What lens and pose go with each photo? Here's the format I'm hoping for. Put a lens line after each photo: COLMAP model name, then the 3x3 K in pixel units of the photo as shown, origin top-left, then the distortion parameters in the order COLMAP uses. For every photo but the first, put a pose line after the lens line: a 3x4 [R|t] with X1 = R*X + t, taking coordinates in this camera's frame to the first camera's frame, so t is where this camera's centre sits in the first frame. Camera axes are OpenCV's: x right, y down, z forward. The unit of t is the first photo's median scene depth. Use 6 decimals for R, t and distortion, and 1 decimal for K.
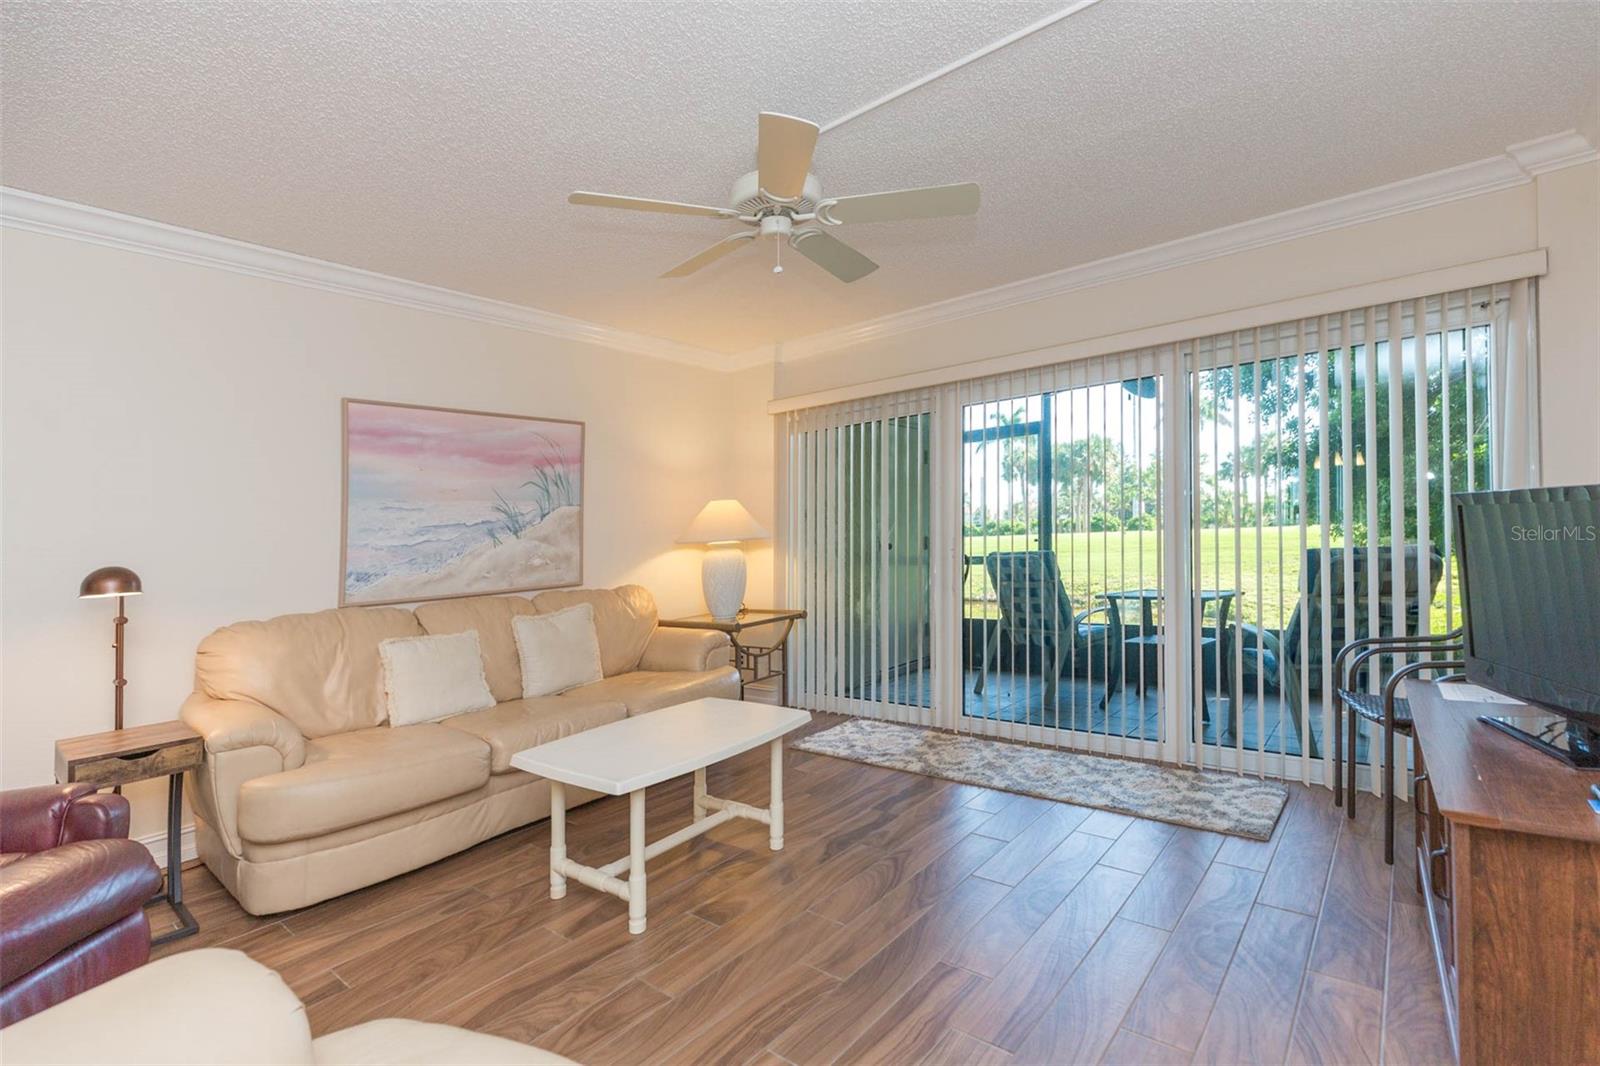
lens RADIAL K [[739.2, 0, 800.0], [0, 739.2, 533.0], [0, 0, 1]] dist [-0.000185, -0.000044]
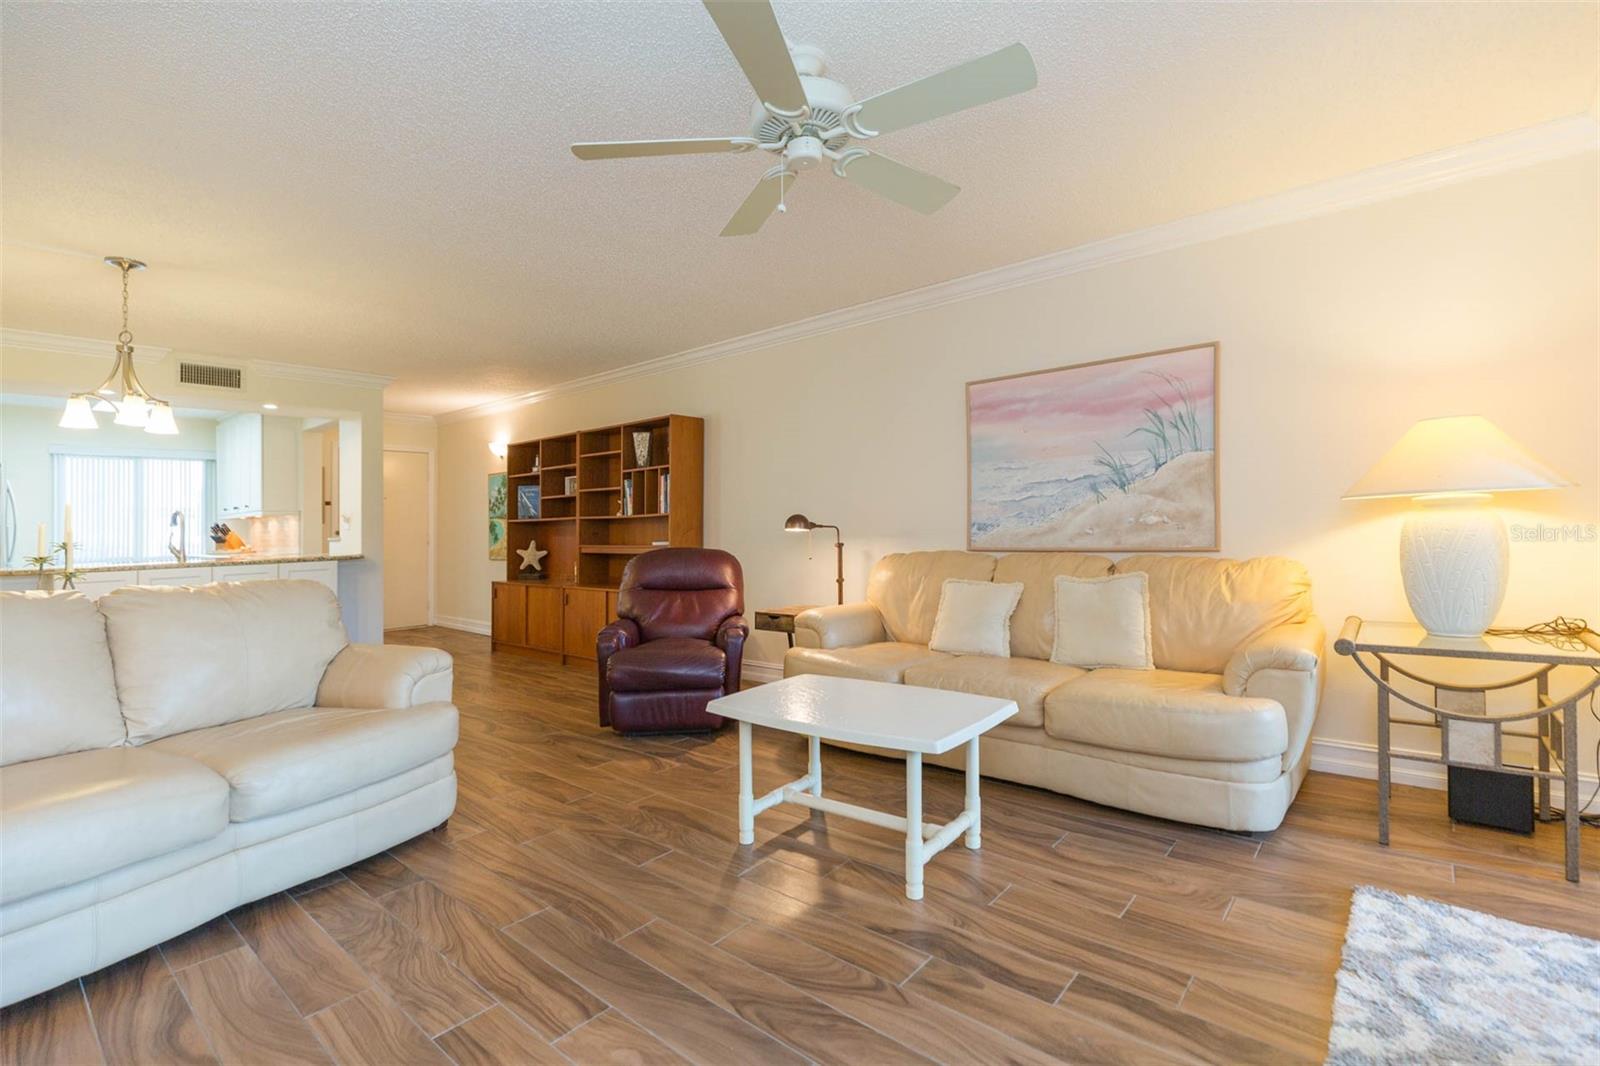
lens RADIAL K [[722.2, 0, 802.9], [0, 722.2, 481.9], [0, 0, 1]] dist [0.001113, -0.000010]
pose [[-0.014128, -0.013108, -0.999814, 0.537977], [0.029810, 0.999464, -0.013524, -0.006139], [0.999456, -0.029996, -0.013730, 0.653208]]
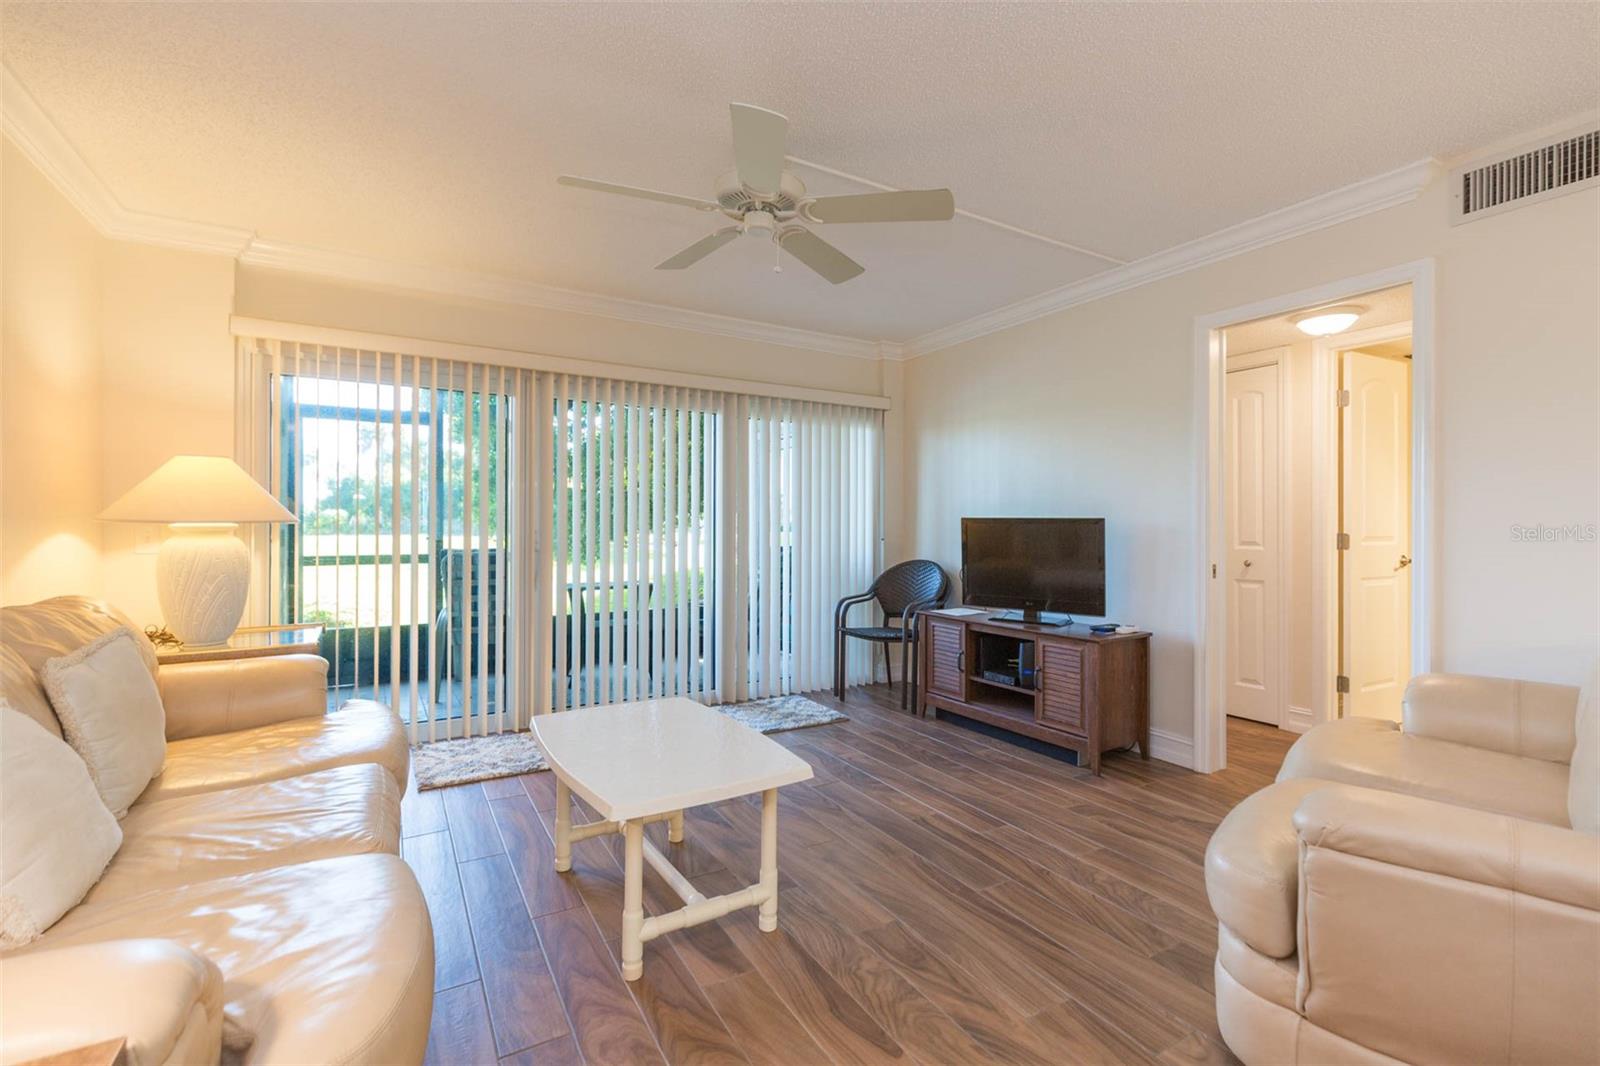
lens RADIAL K [[740.9, 0, 803.6], [0, 740.9, 561.5], [0, 0, 1]] dist [0.000843, 0.000042]
pose [[0.335093, -0.009902, 0.942133, -0.646203], [-0.022627, 0.999572, 0.018553, 0.025292], [-0.941913, -0.027535, 0.334726, 0.378341]]
